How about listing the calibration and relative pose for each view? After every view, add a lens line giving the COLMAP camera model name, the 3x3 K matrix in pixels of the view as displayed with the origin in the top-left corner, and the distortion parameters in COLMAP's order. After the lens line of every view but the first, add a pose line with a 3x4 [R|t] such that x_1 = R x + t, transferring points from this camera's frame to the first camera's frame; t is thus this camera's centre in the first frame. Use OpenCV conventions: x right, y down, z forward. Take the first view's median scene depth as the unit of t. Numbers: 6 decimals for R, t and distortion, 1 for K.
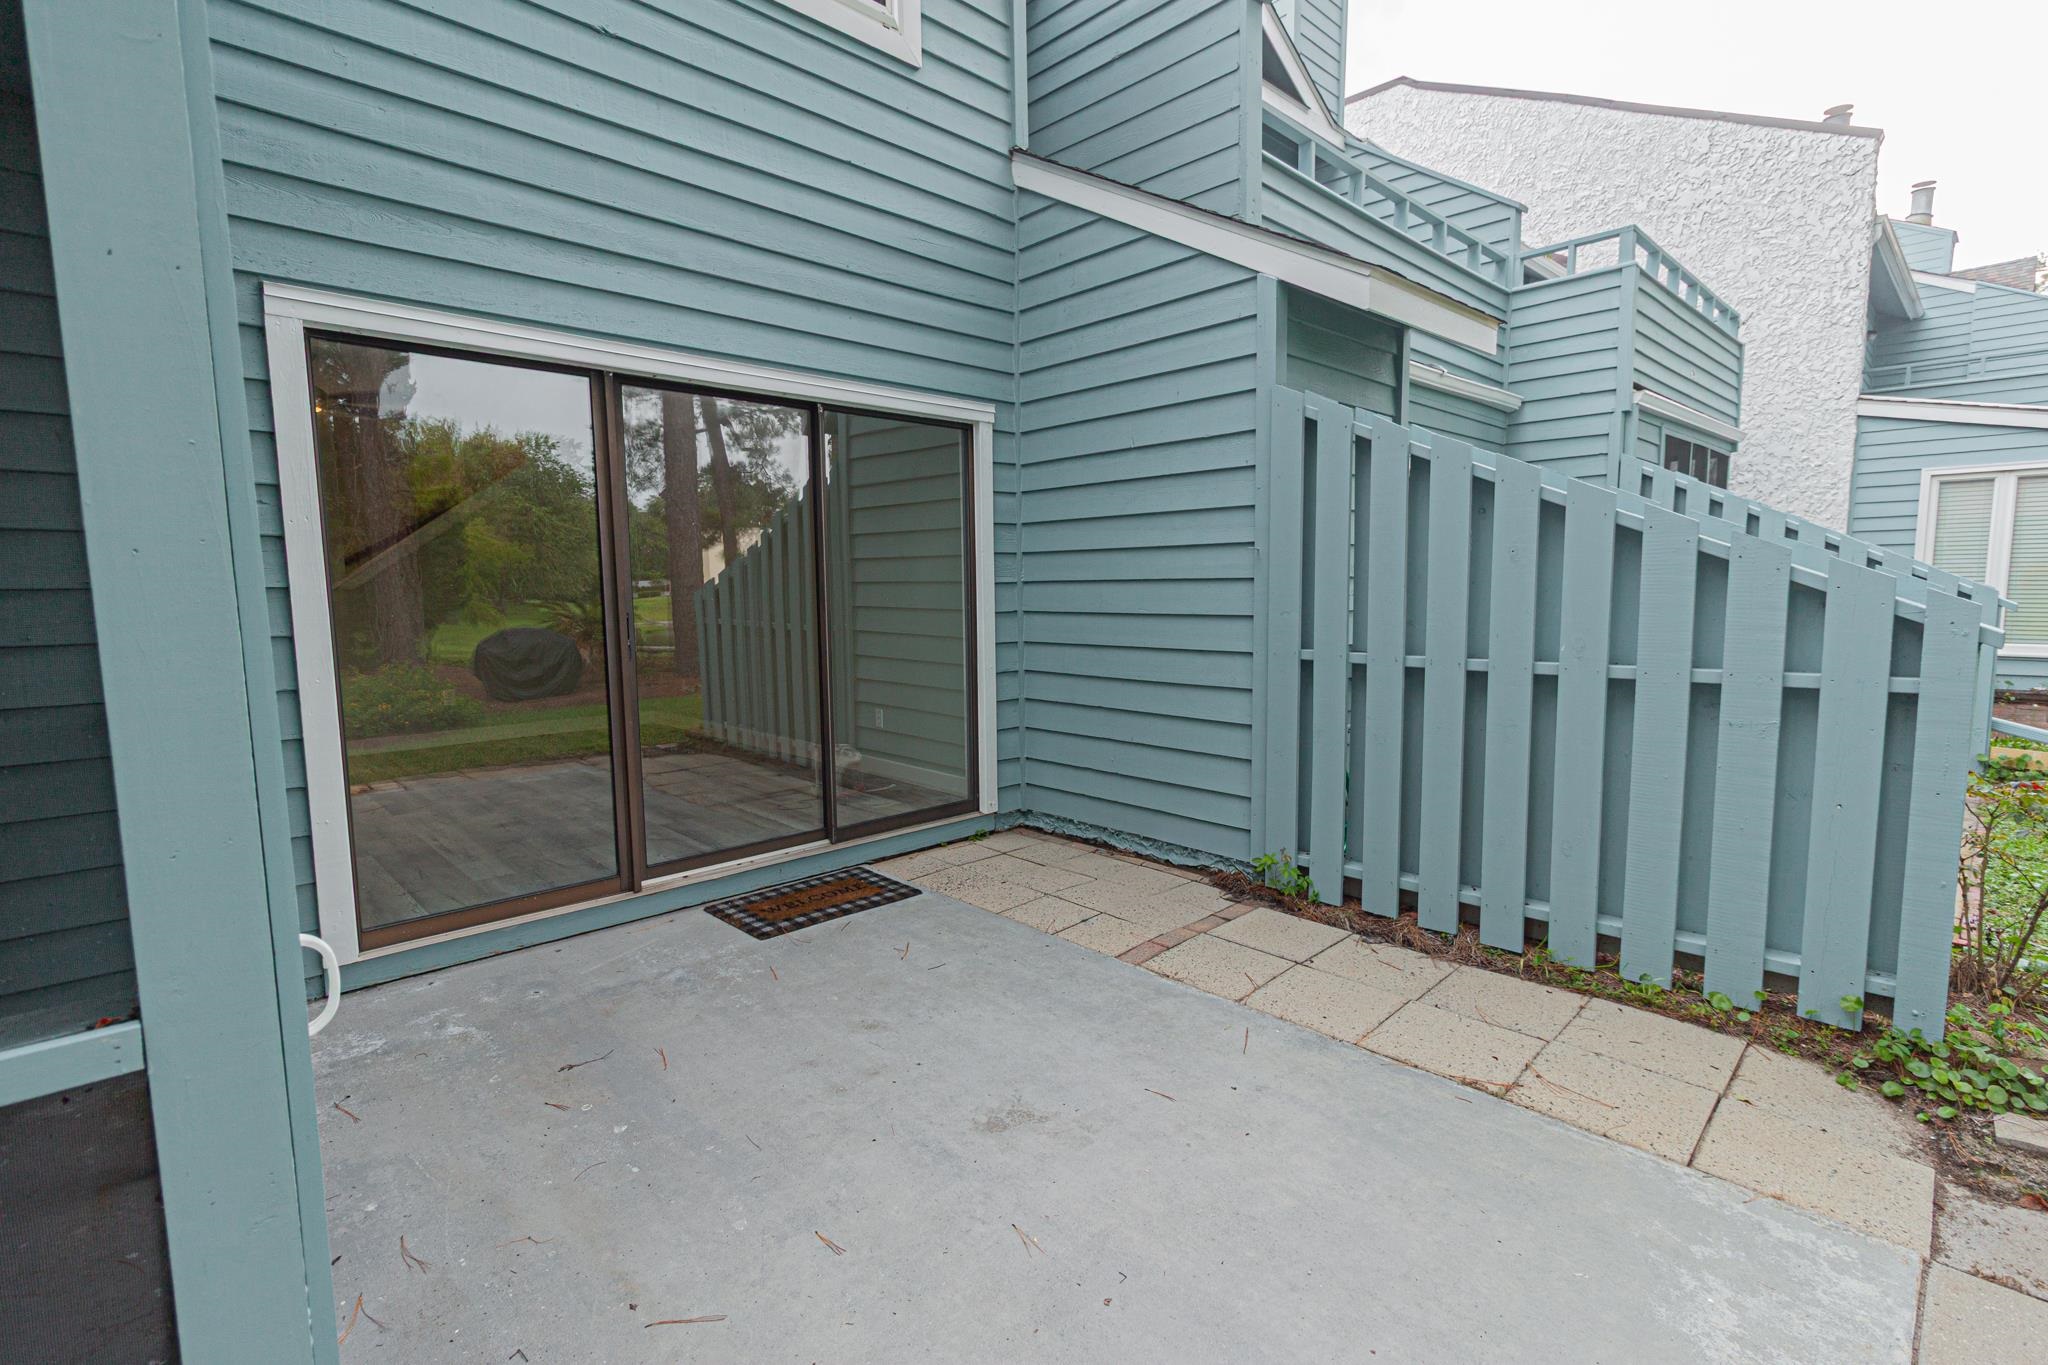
lens RADIAL K [[944.4, 0, 1024.0], [0, 944.4, 682.5], [0, 0, 1]] dist [0.018176, 0.000137]
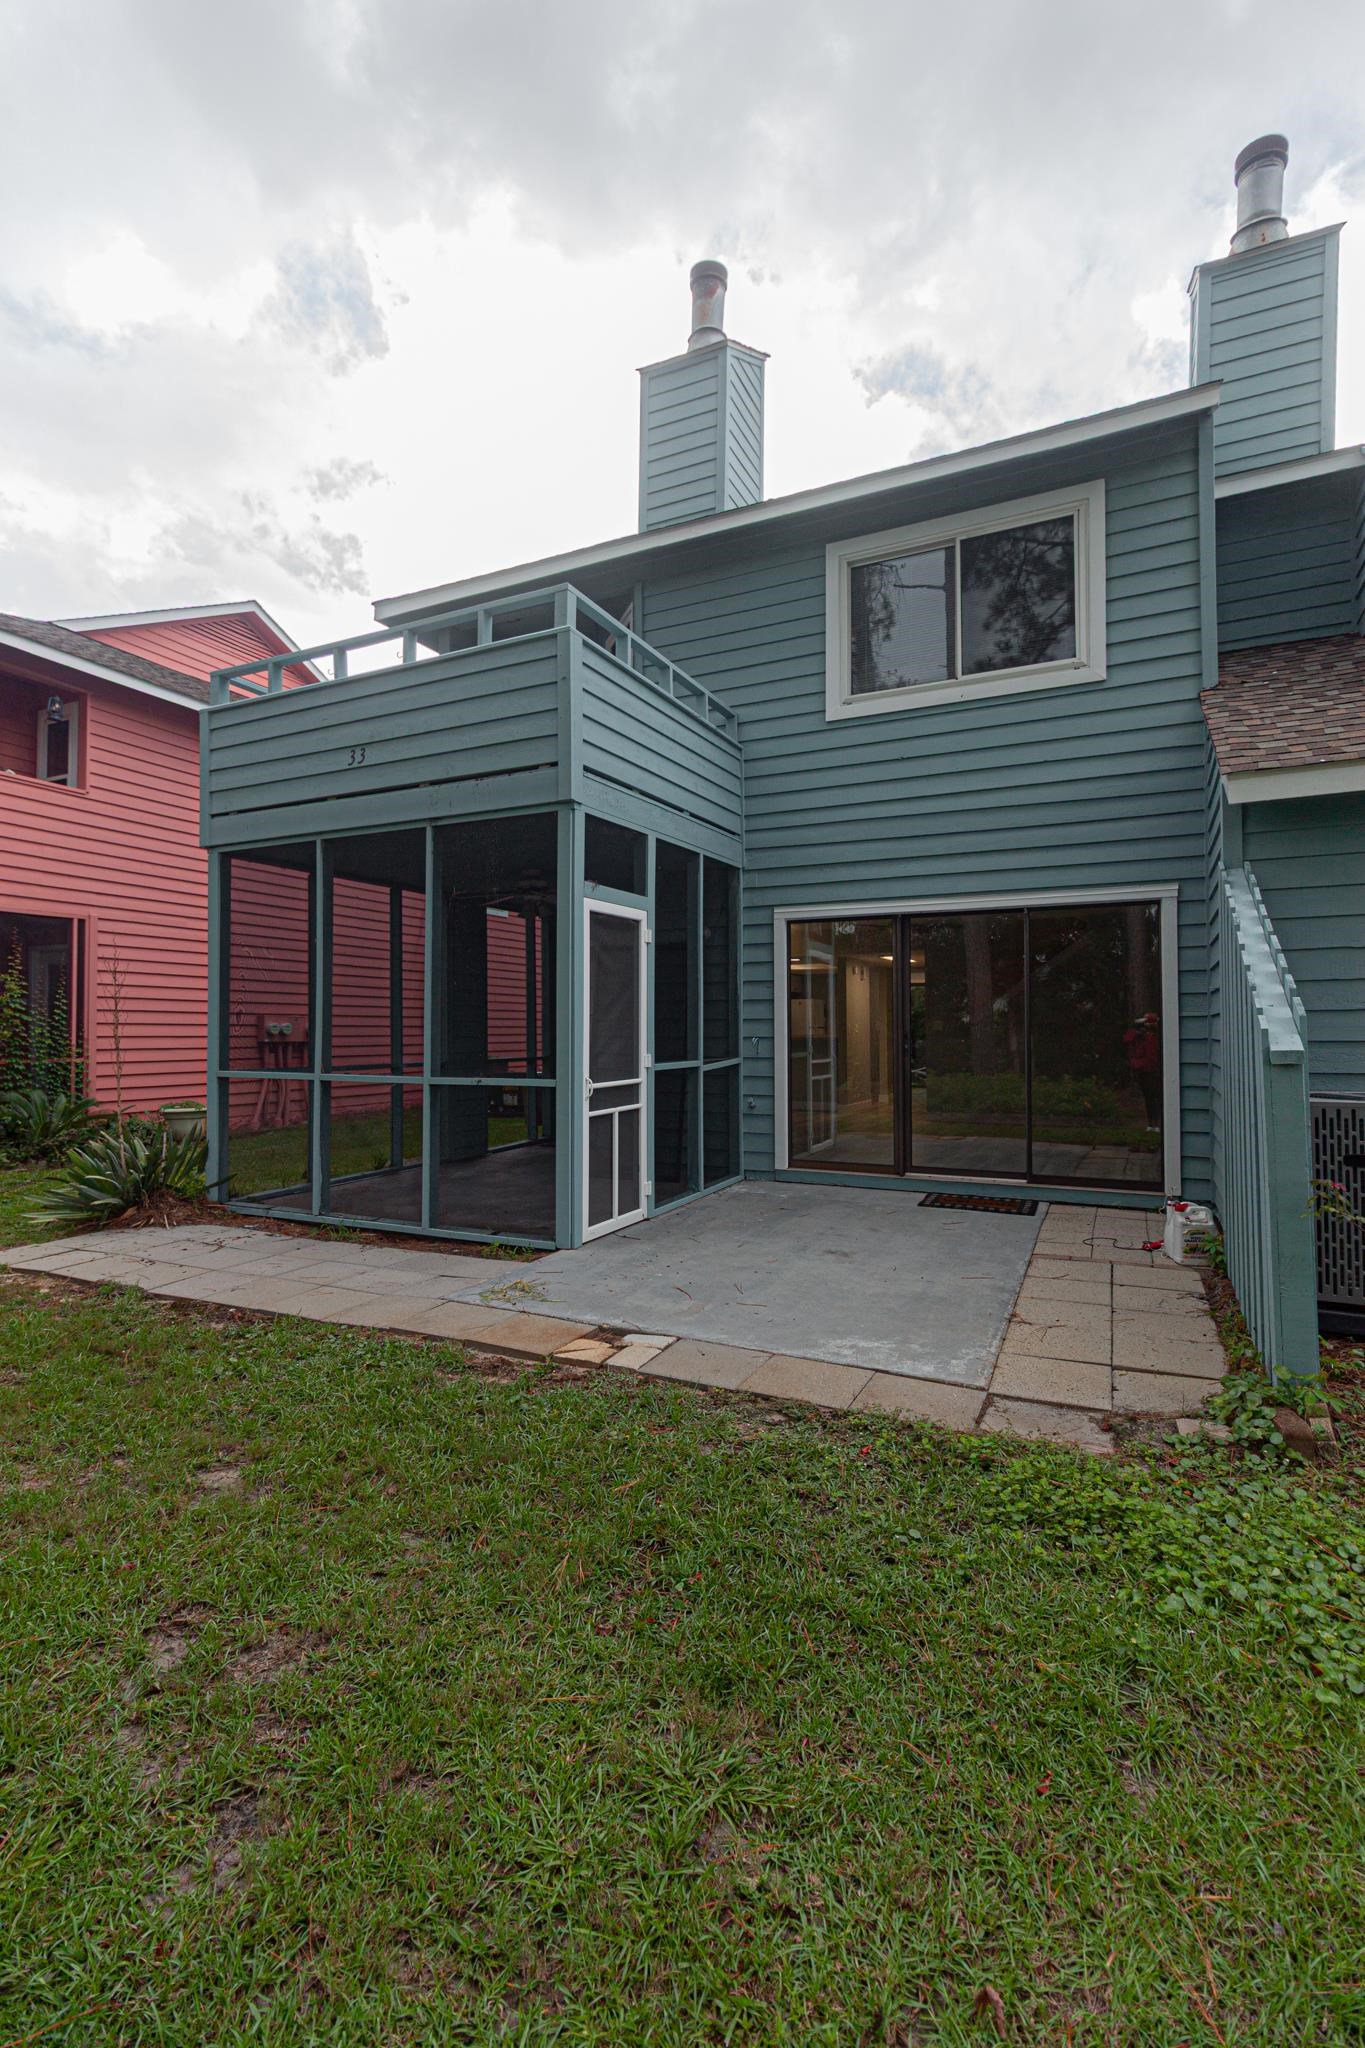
lens RADIAL K [[944.4, 0, 682.5], [0, 944.4, 1024.0], [0, 0, 1]] dist [0.018176, 0.000137]
pose [[0.342166, 0.009037, -0.939596, 1.550572], [-0.101826, 0.994422, -0.027516, 0.016781], [0.934106, 0.105090, 0.341177, -0.129484]]
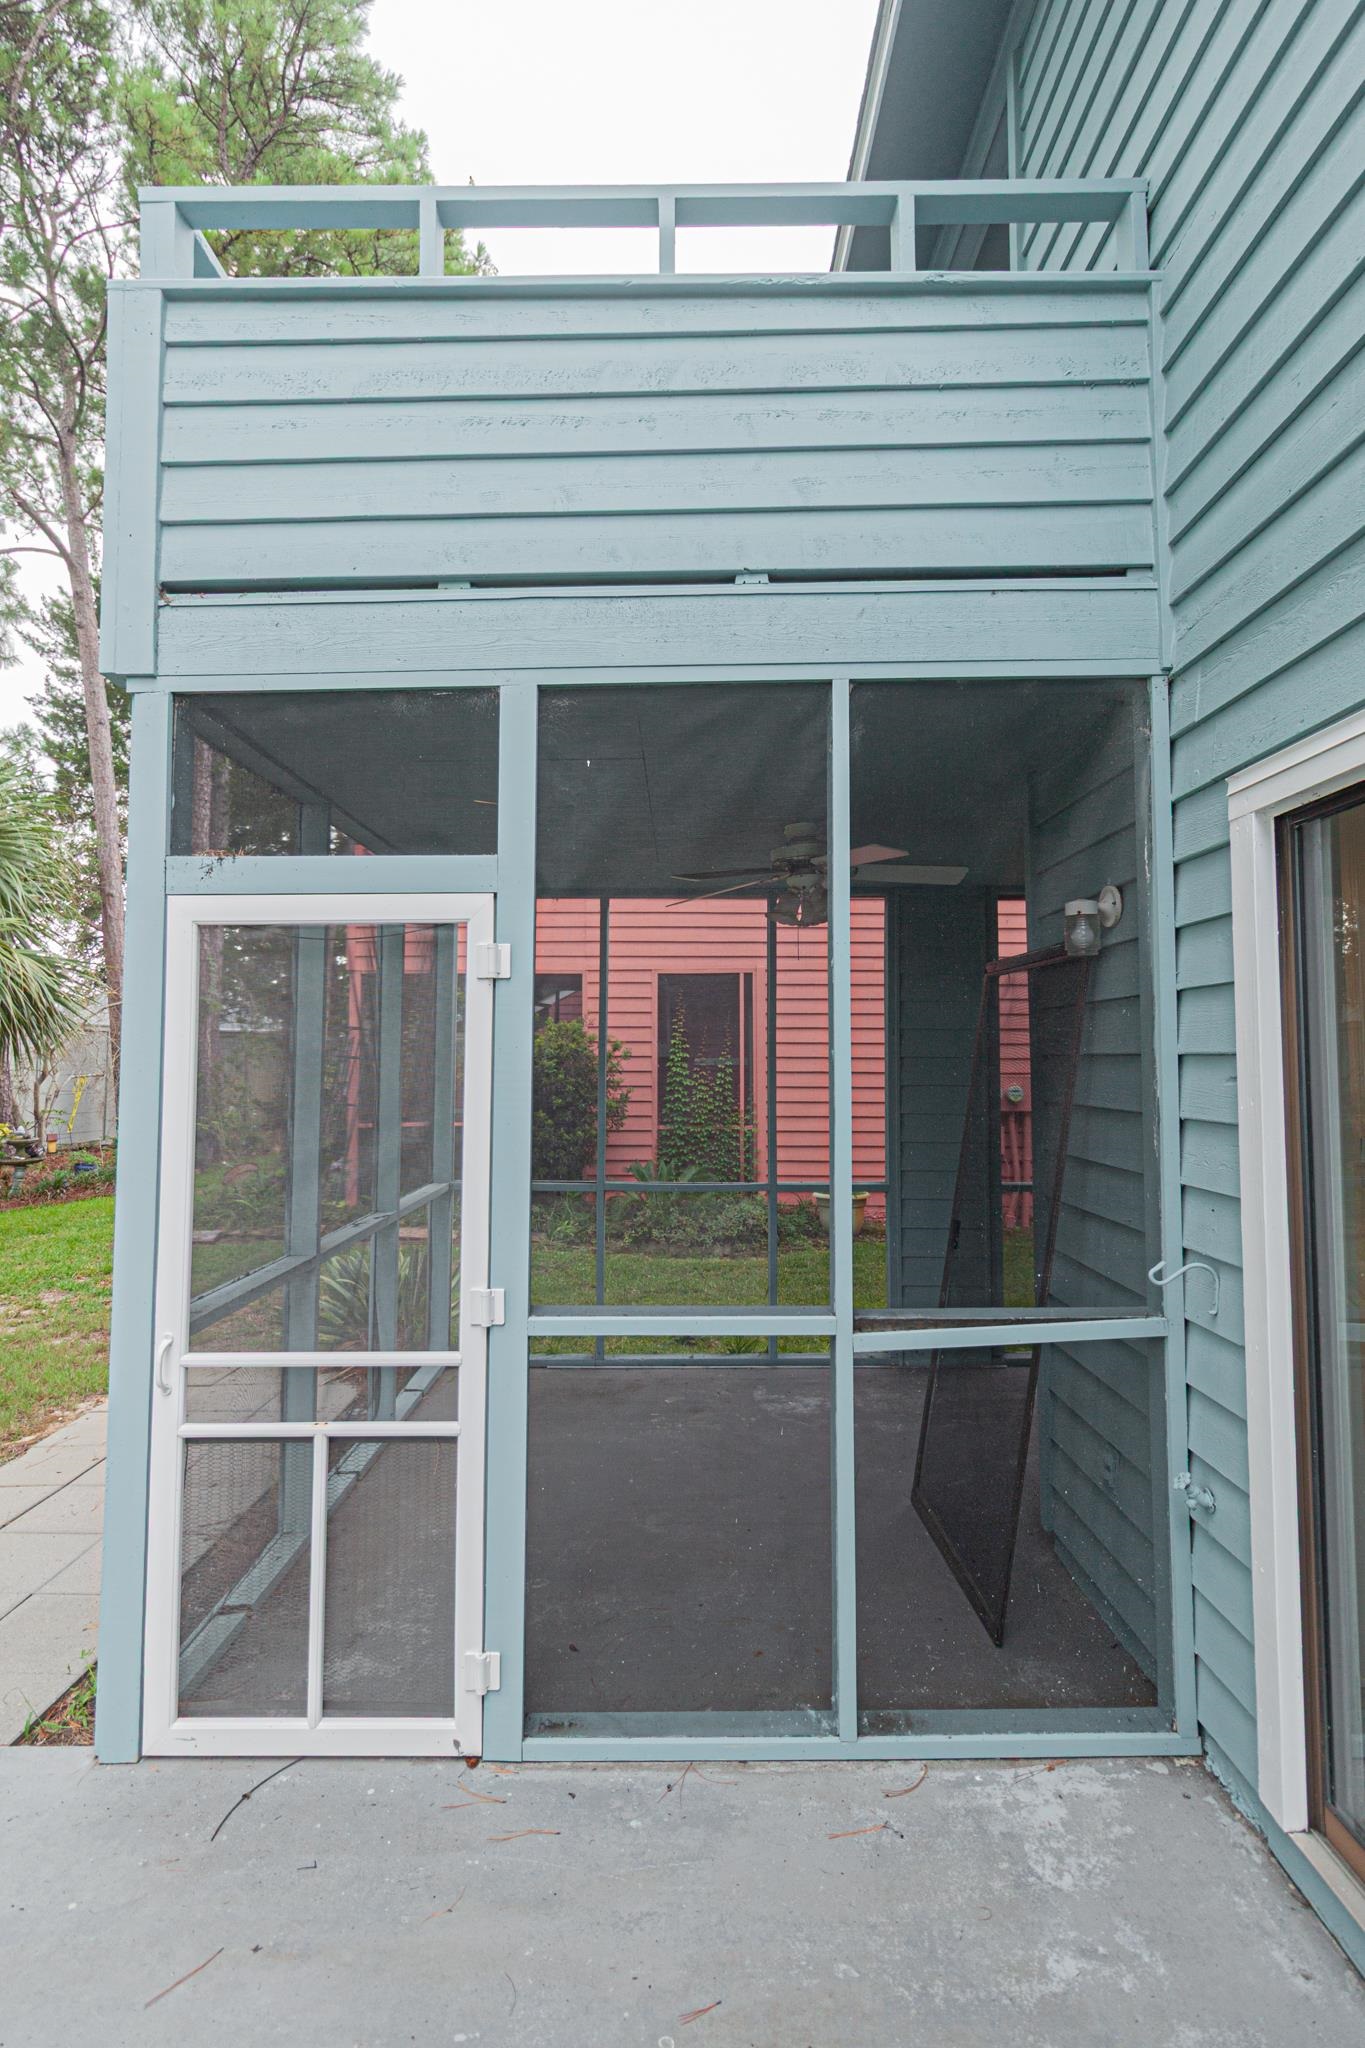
lens RADIAL K [[995.2, 0, 682.5], [0, 995.2, 1024.0], [0, 0, 1]] dist [-0.001744, 0.000540]
pose [[-0.698277, -0.008930, -0.715772, 0.016523], [-0.064796, 0.996606, 0.050779, -0.227814], [0.712889, 0.081837, -0.696485, 1.167982]]
